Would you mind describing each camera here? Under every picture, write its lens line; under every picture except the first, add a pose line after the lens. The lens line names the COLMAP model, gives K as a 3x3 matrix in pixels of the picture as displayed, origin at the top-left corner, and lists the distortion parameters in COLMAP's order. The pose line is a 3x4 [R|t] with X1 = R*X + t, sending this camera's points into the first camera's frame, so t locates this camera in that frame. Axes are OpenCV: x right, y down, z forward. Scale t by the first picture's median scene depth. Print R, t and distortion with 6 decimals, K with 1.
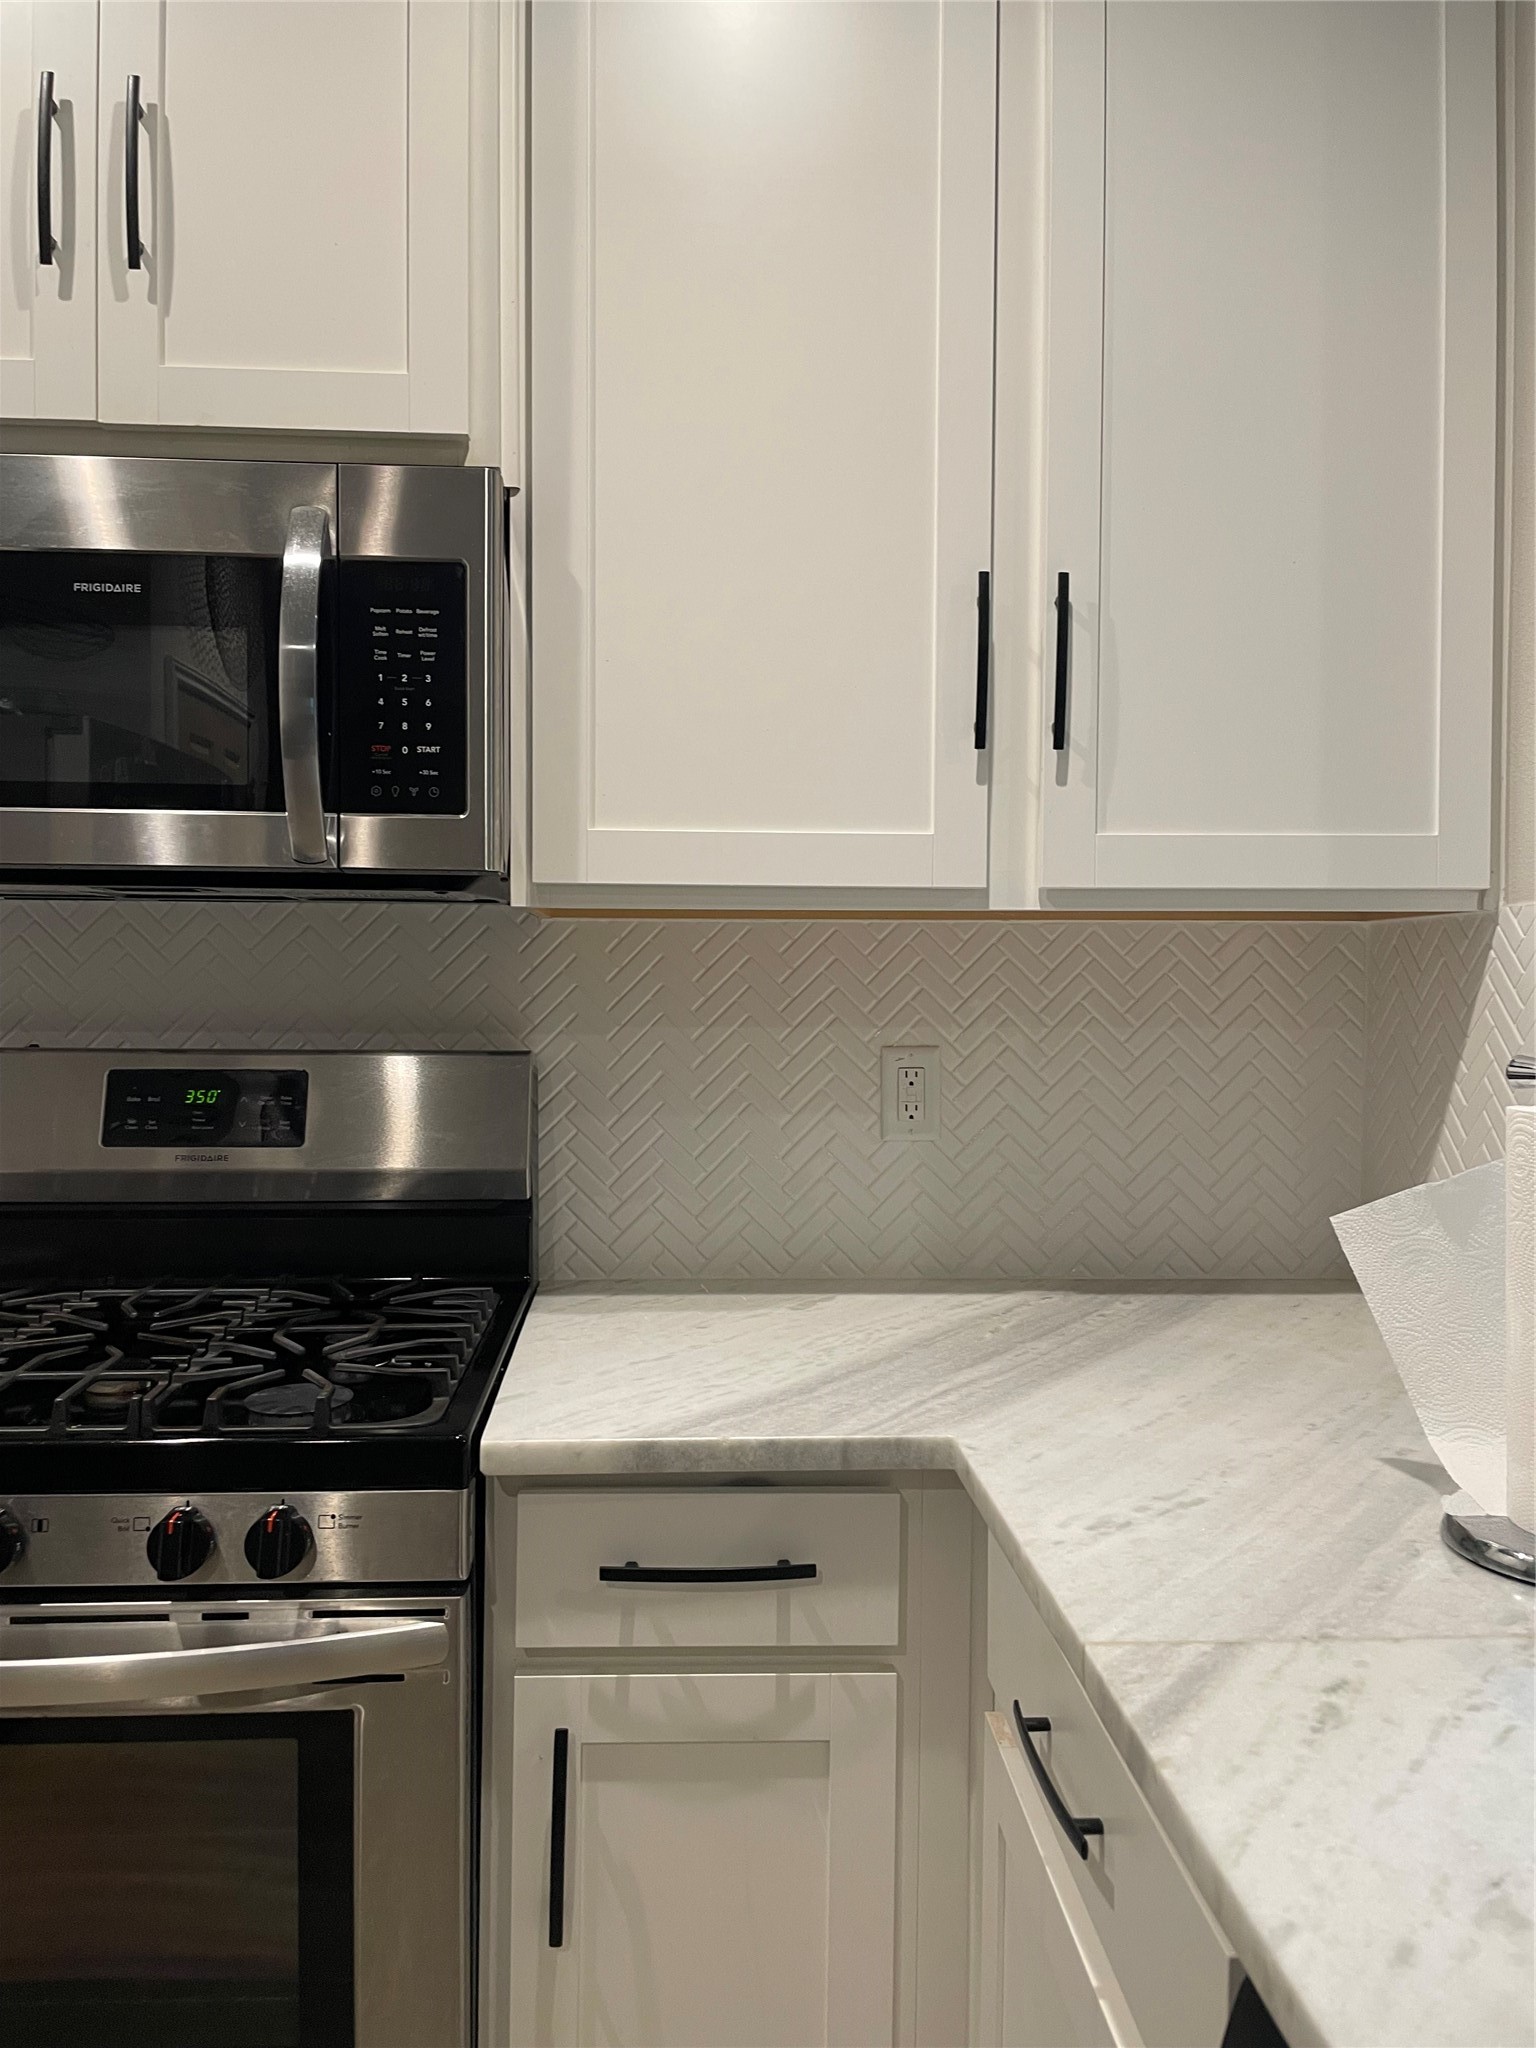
lens RADIAL K [[1572.8, 0, 739.1], [0, 1572.8, 1005.2], [0, 0, 1]] dist [0.073418, -0.089212]
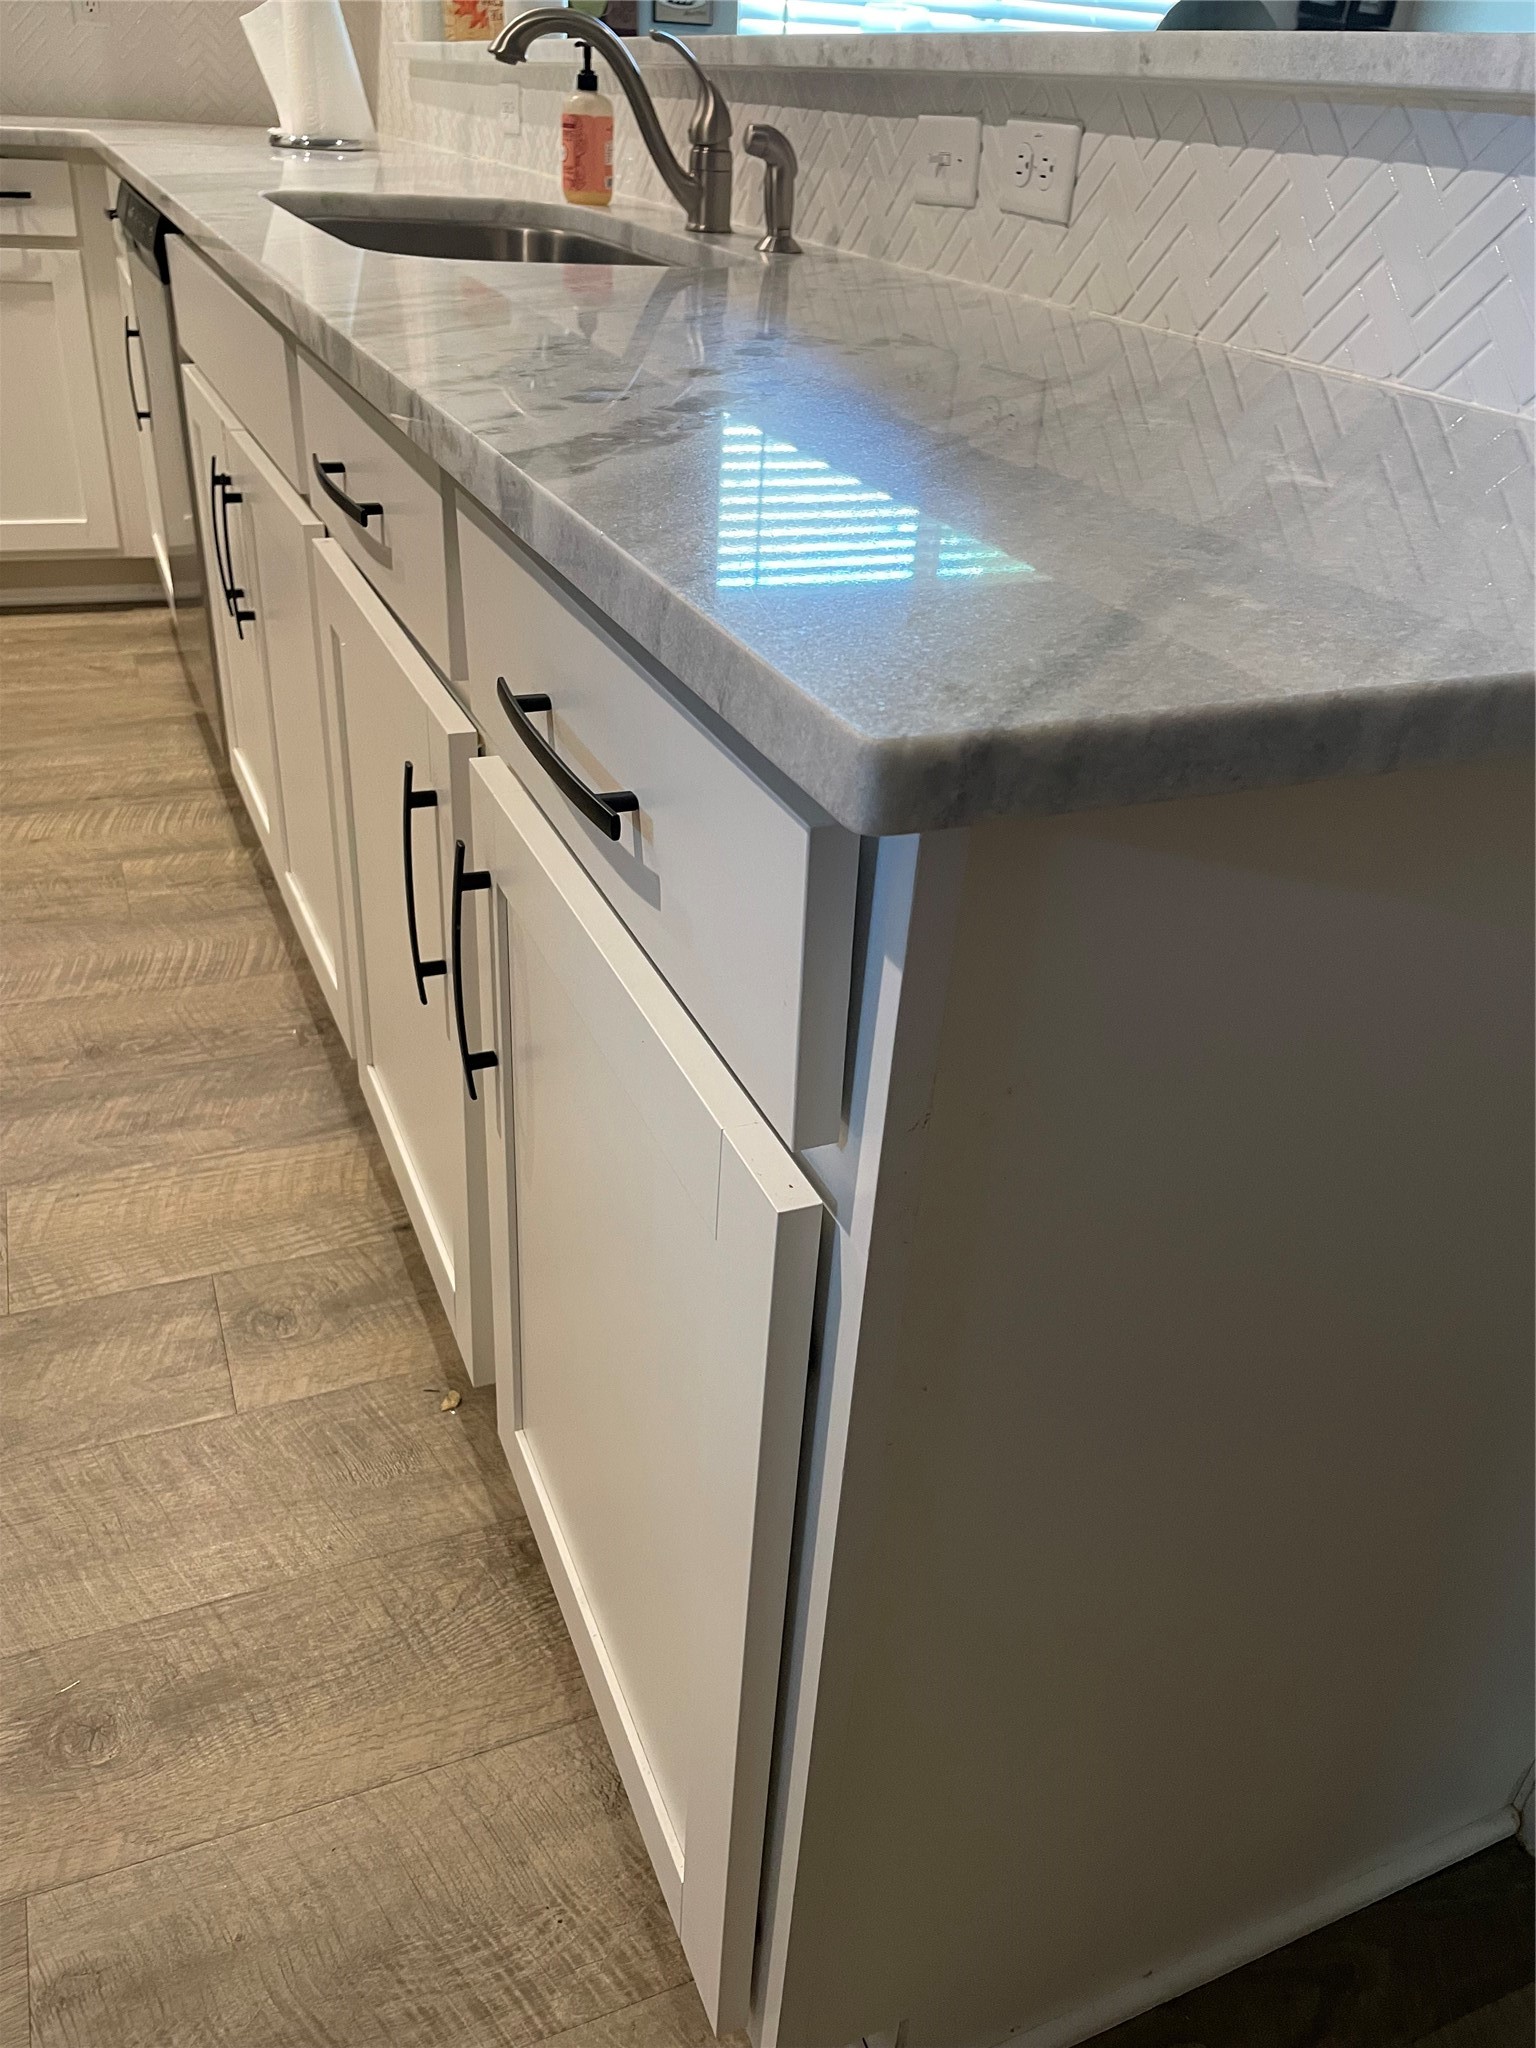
lens RADIAL K [[1572.8, 0, 777.7], [0, 1572.8, 1034.0], [0, 0, 1]] dist [0.073418, -0.089212]
pose [[0.934713, -0.131328, 0.330250, 0.114596], [-0.048113, 0.873912, 0.483697, 0.214531], [-0.352132, -0.468007, 0.810538, -1.478553]]
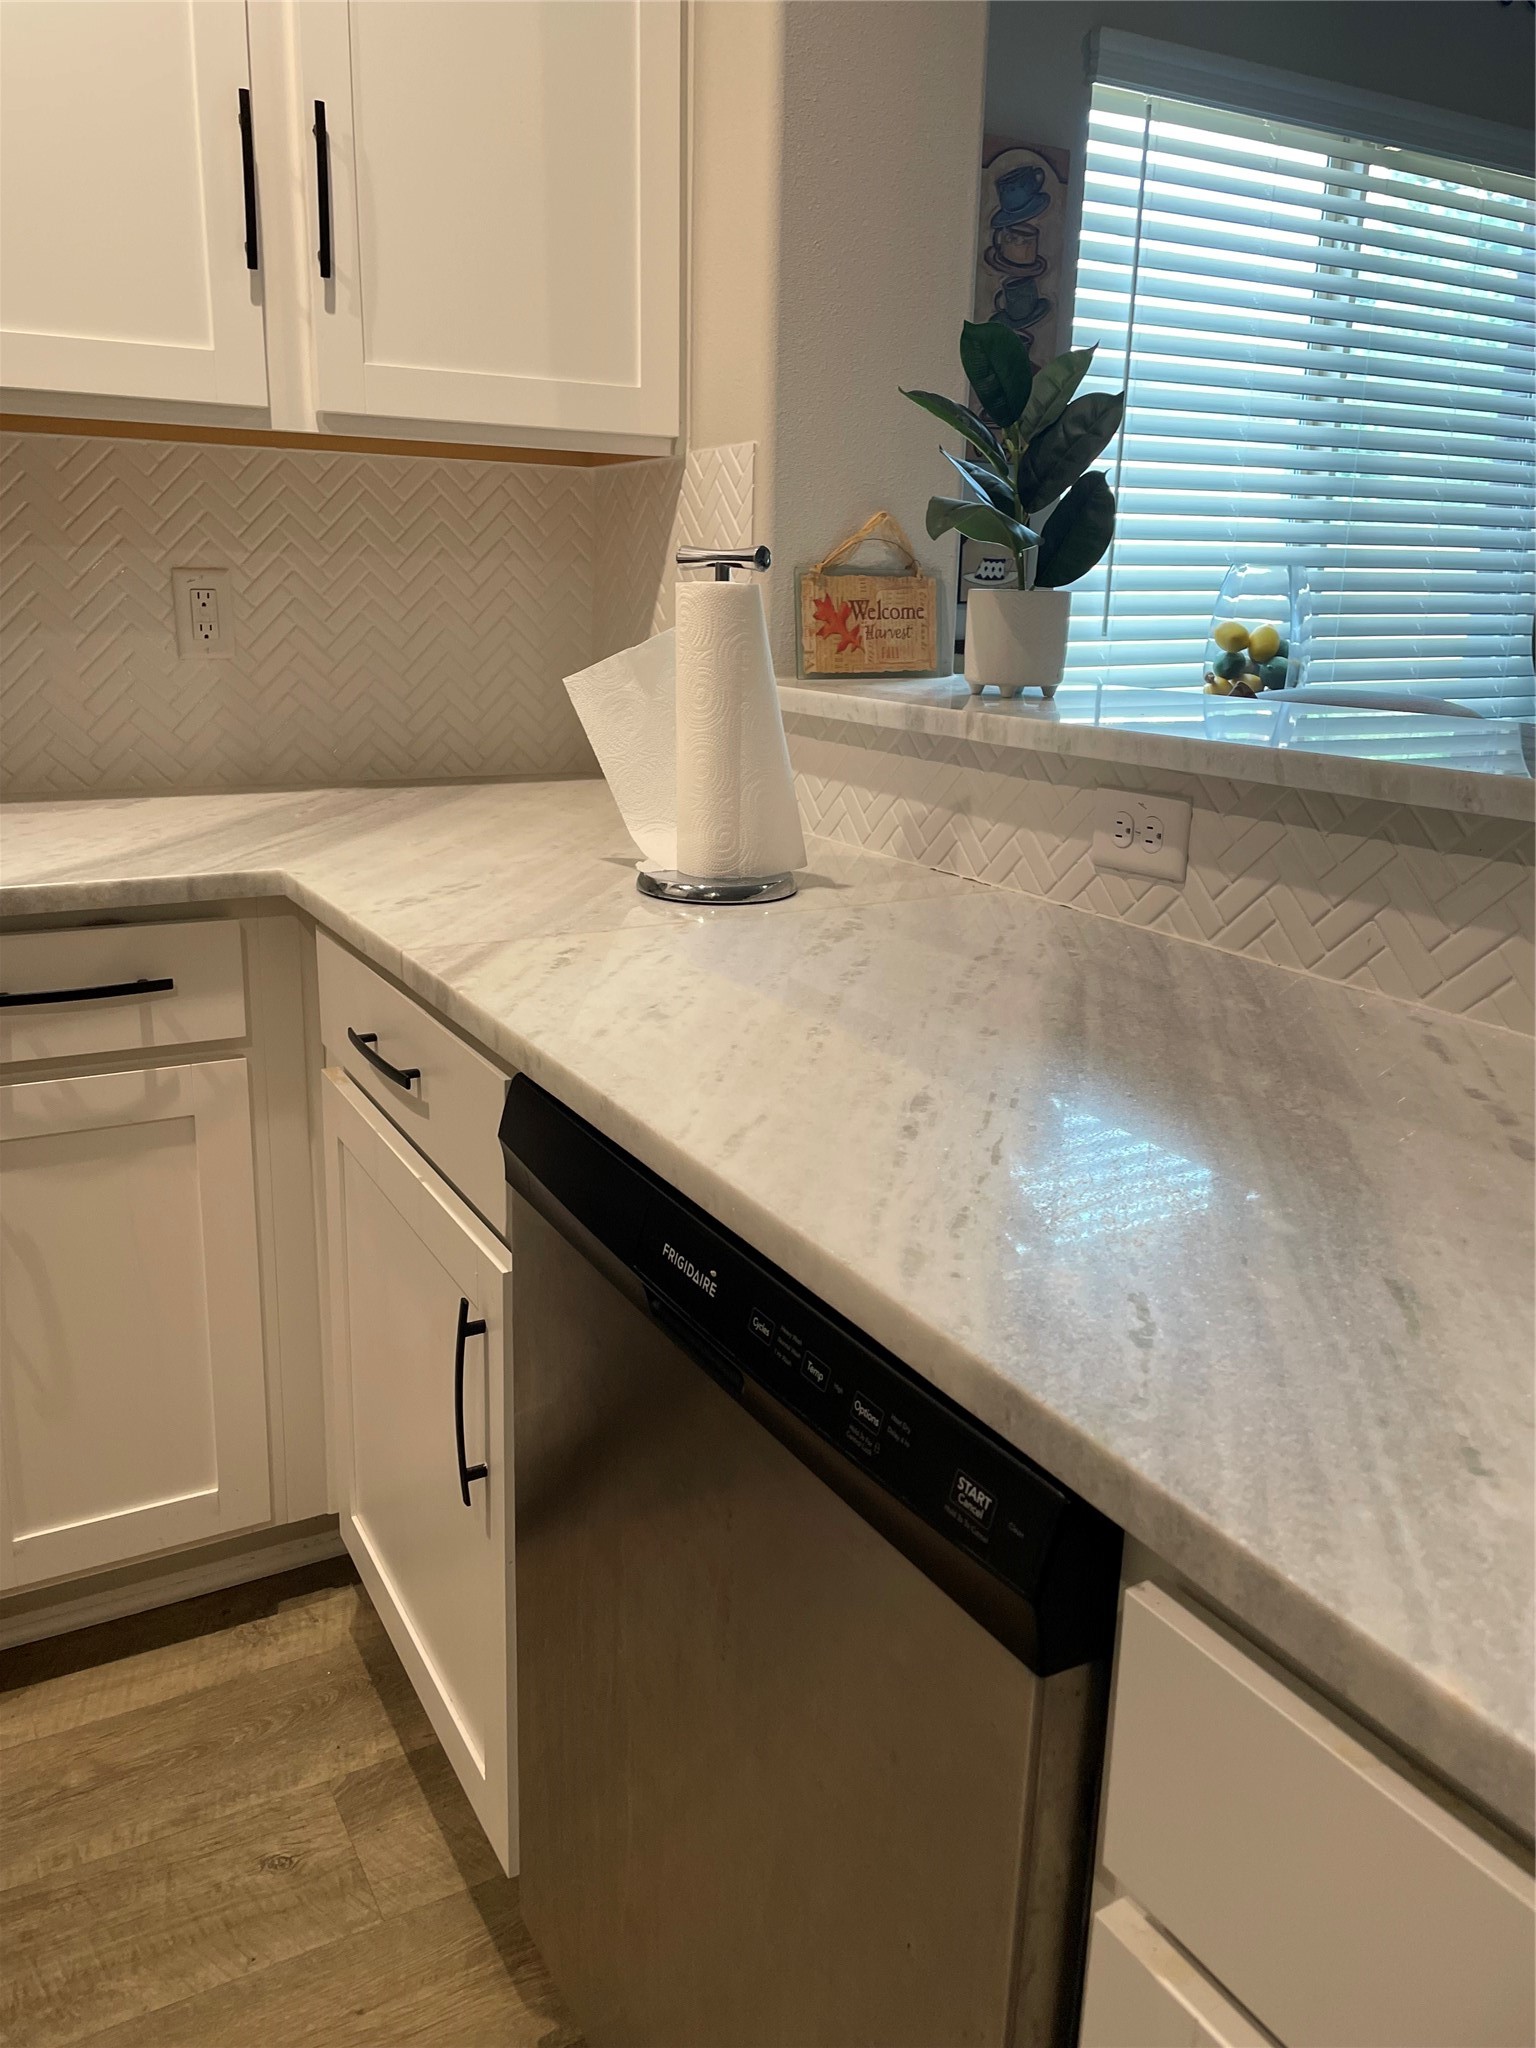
lens RADIAL K [[1572.8, 0, 759.4], [0, 1572.8, 1018.2], [0, 0, 1]] dist [0.073418, -0.089212]
pose [[0.892671, -0.105160, 0.438269, -0.073960], [-0.008846, 0.968125, 0.250313, 0.060843], [-0.450621, -0.227324, 0.863287, -0.228938]]
